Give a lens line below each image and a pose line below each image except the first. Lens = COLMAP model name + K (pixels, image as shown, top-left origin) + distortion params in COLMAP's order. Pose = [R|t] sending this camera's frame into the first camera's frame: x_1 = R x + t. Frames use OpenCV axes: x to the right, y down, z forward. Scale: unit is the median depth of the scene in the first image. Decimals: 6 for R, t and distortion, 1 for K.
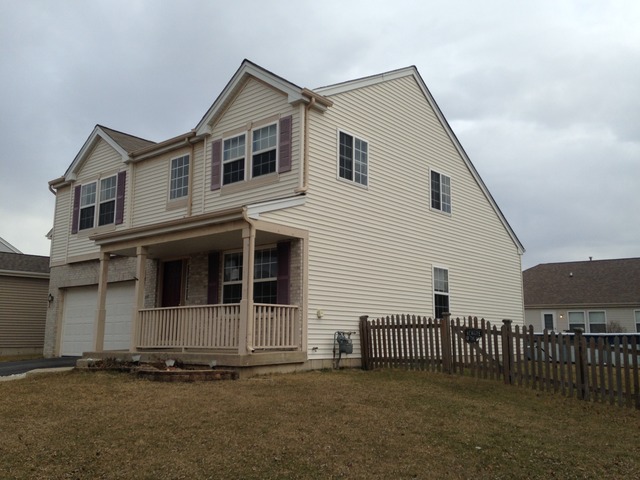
lens RADIAL K [[572.3, 0, 320.0], [0, 572.3, 240.0], [0, 0, 1]] dist [0.139374, -0.024889]
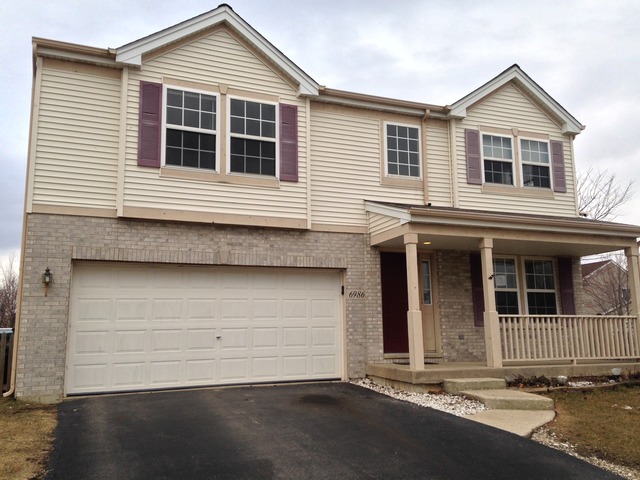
lens RADIAL K [[572.3, 0, 320.0], [0, 572.3, 240.0], [0, 0, 1]] dist [0.139374, -0.024889]
pose [[0.441733, 0.148896, 0.884704, -1.026756], [-0.120064, 0.987072, -0.106176, 0.118175], [-0.889076, -0.059320, 0.453900, 0.763442]]
